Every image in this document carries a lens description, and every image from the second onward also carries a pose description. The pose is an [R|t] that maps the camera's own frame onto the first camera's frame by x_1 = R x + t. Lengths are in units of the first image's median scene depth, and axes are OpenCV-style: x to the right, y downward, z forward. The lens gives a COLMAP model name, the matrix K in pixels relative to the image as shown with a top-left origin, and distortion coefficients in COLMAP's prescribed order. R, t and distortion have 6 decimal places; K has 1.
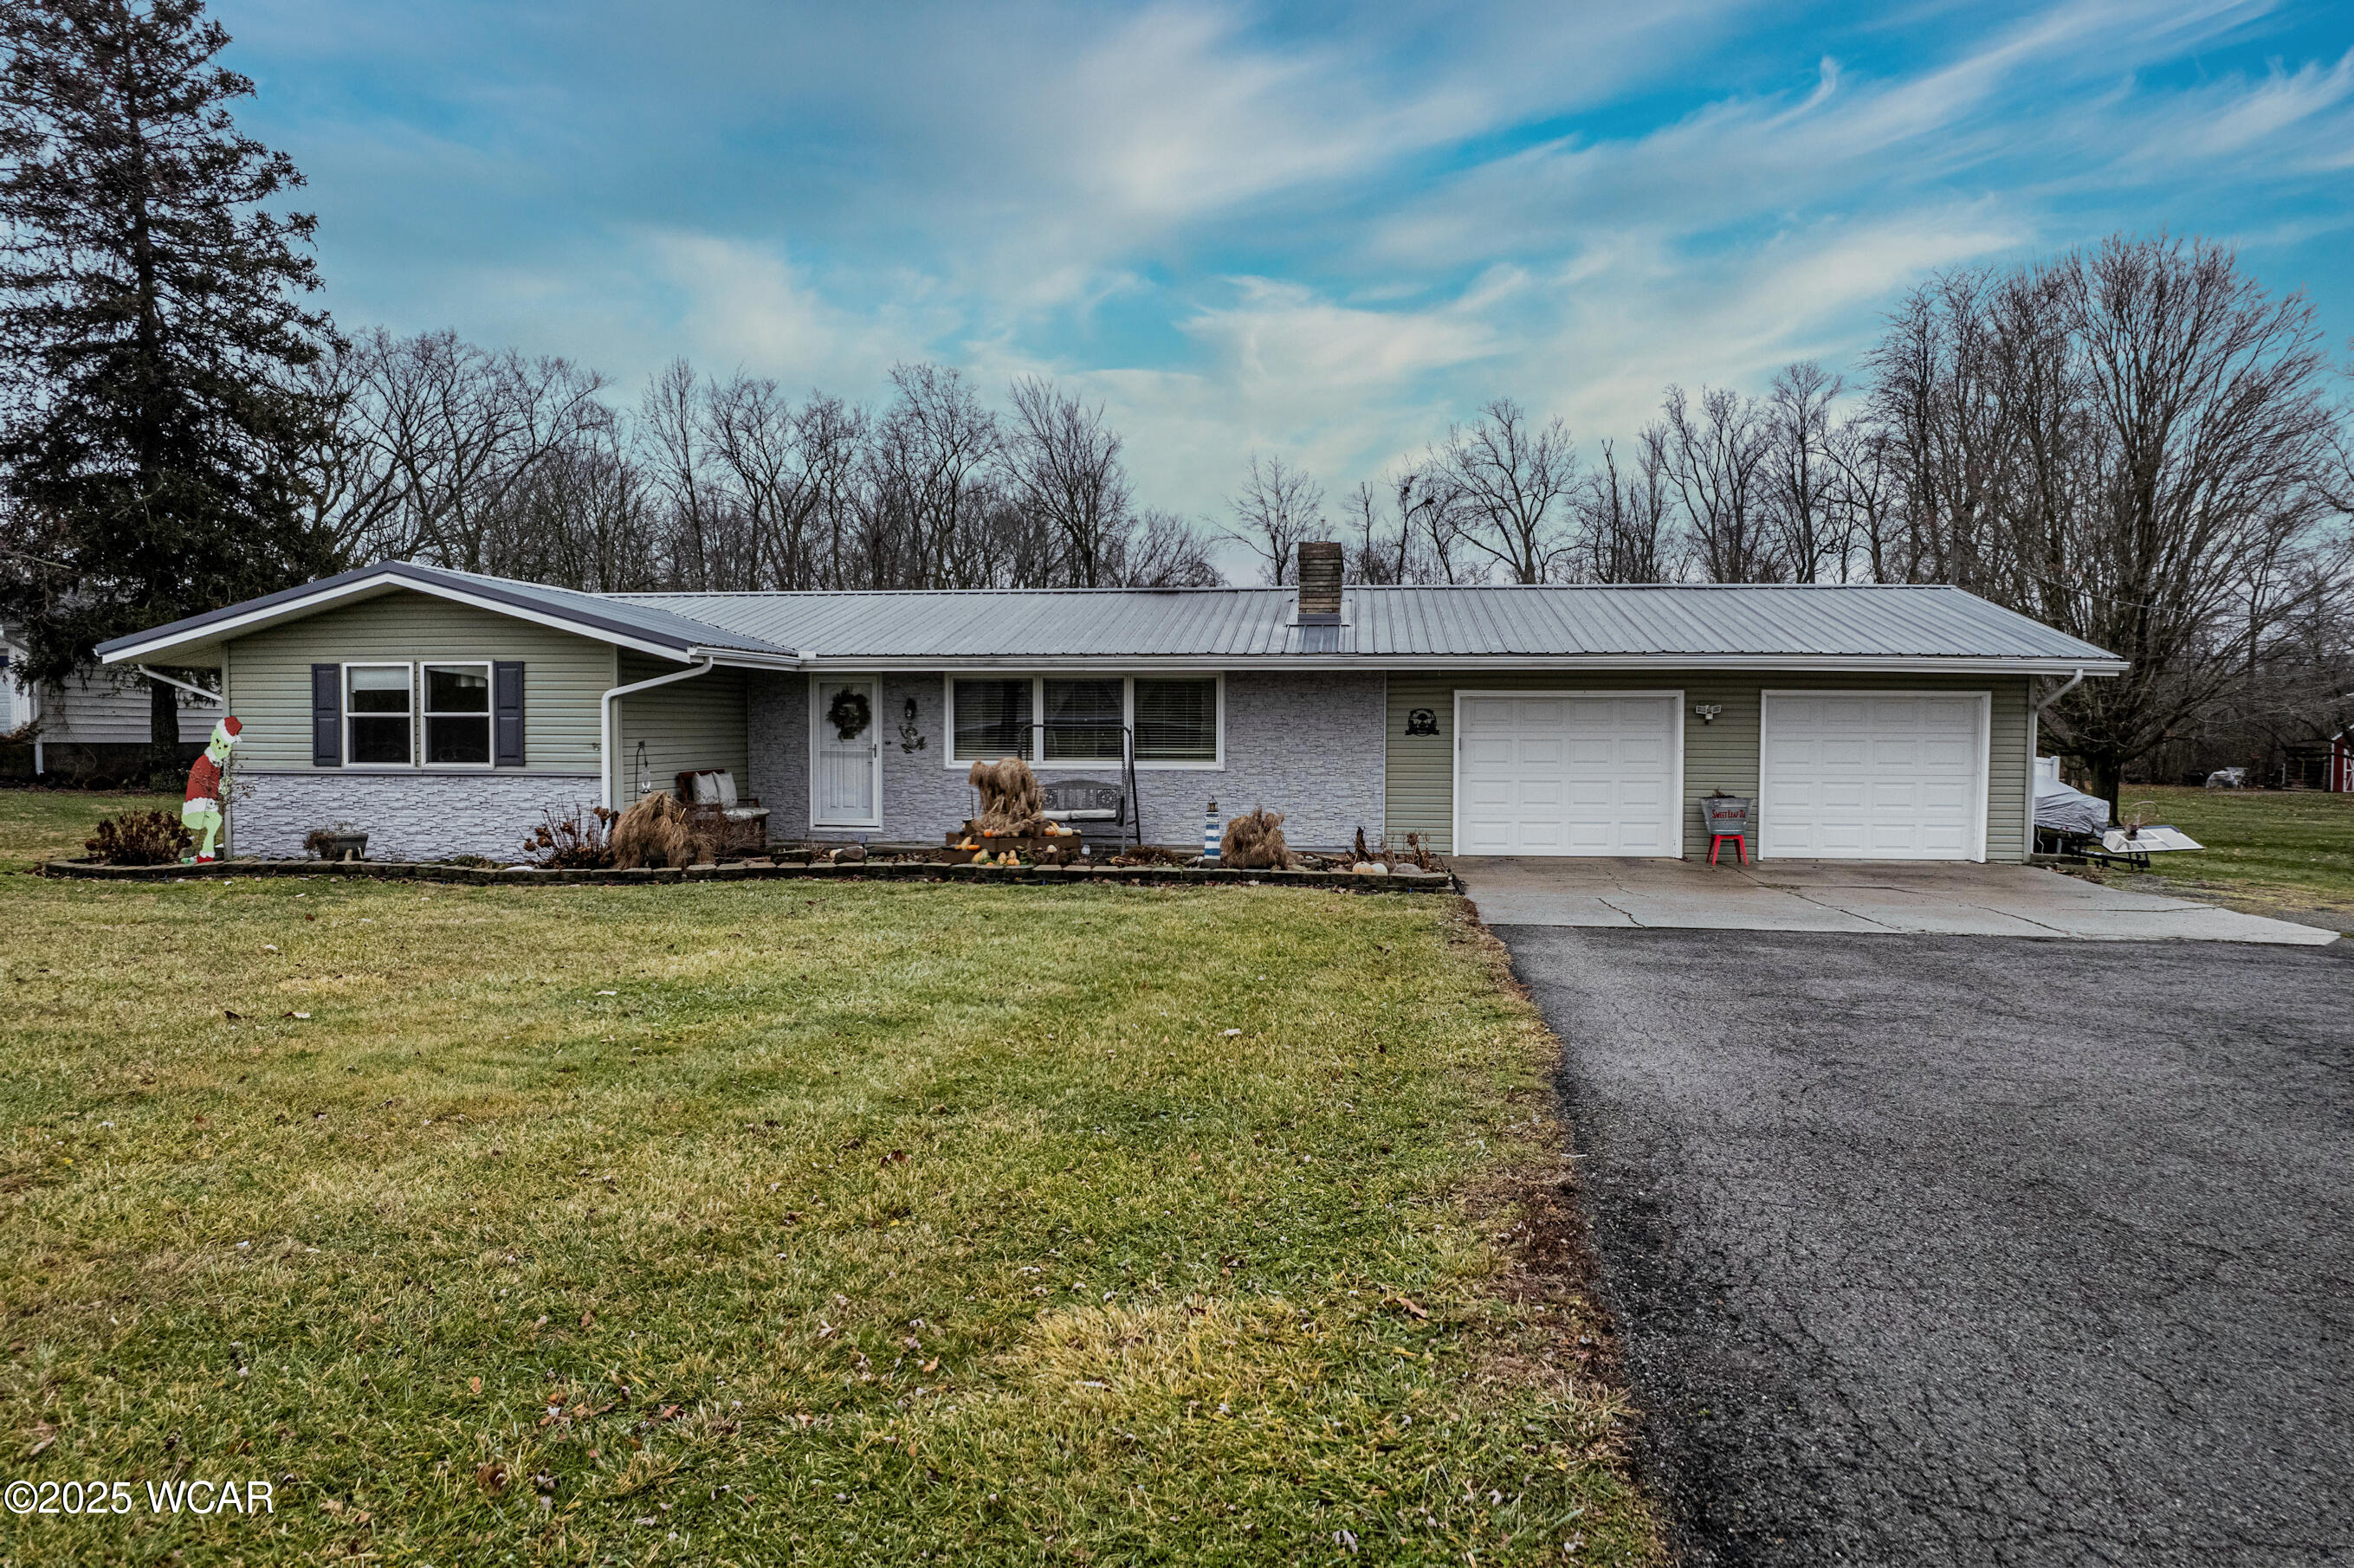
lens RADIAL K [[1497.6, 0, 1181.5], [0, 1497.6, 780.0], [0, 0, 1]] dist [-0.038317, 0.038914]
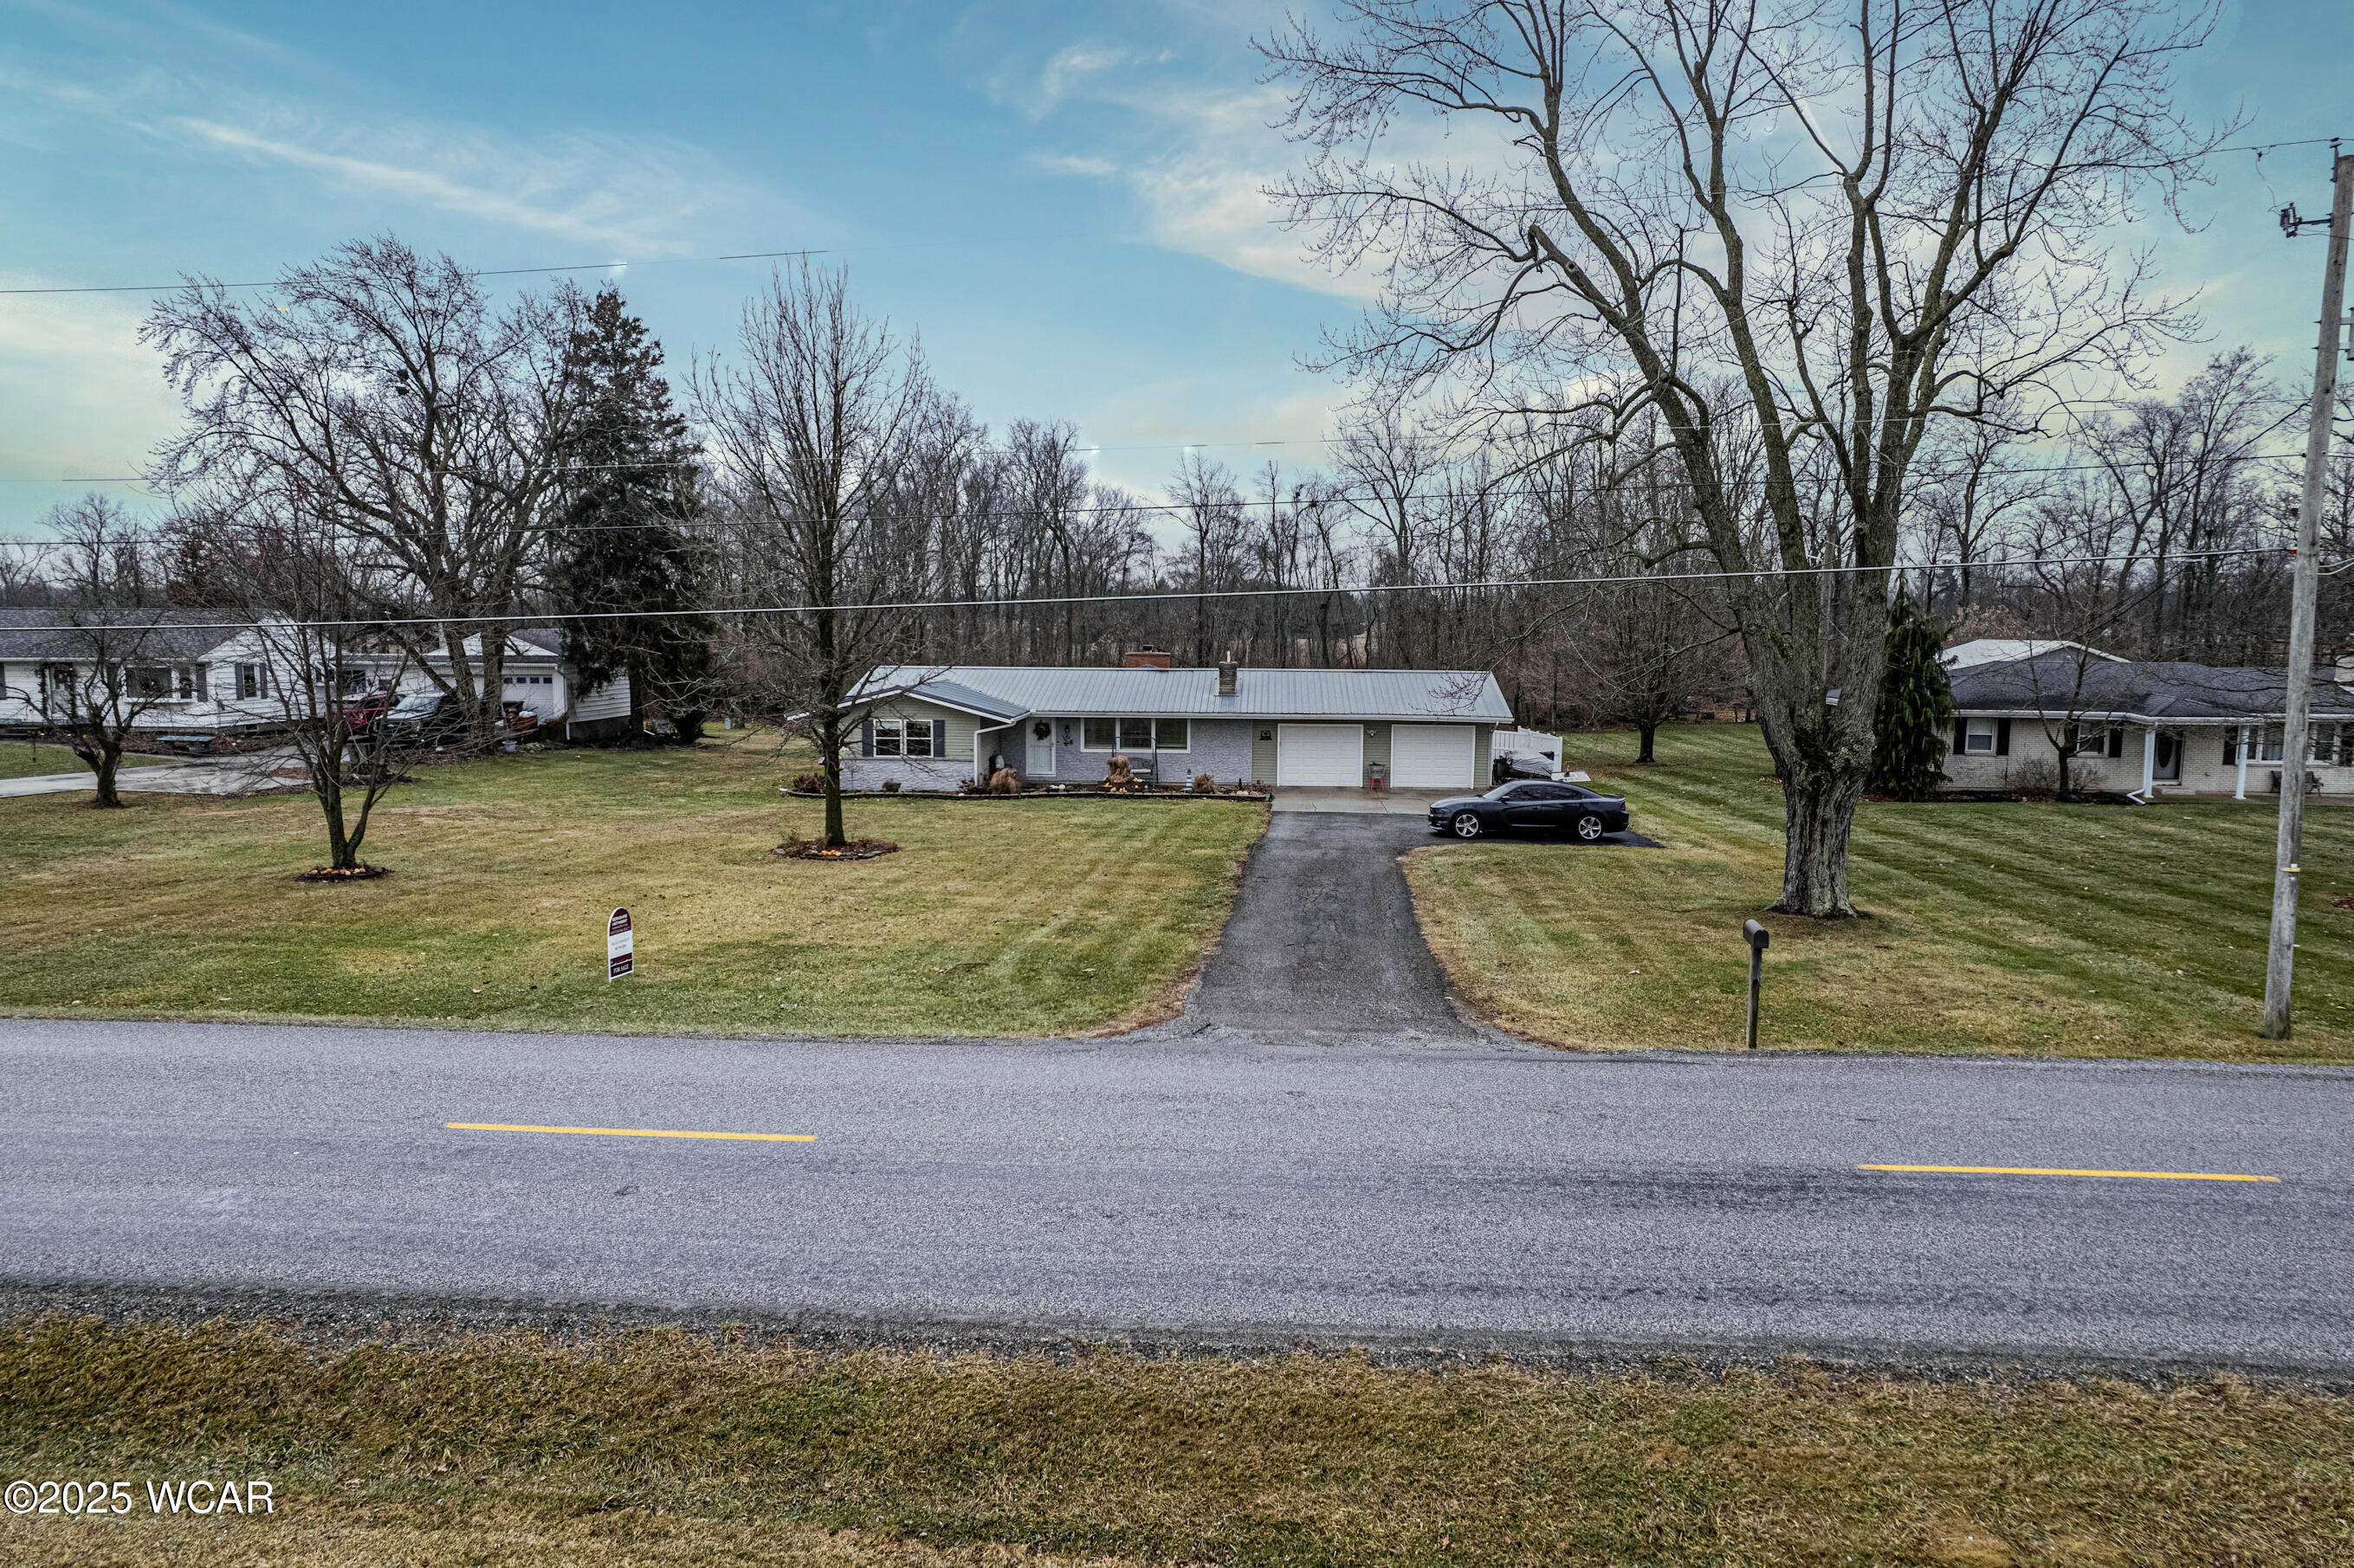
lens RADIAL K [[1497.6, 0, 1175.3], [0, 1497.6, 785.9], [0, 0, 1]] dist [-0.038317, 0.038914]
pose [[0.998698, -0.003468, 0.050899, -0.136570], [-0.000275, 0.997306, 0.073357, -0.148421], [-0.051016, -0.073276, 0.996006, -1.678063]]
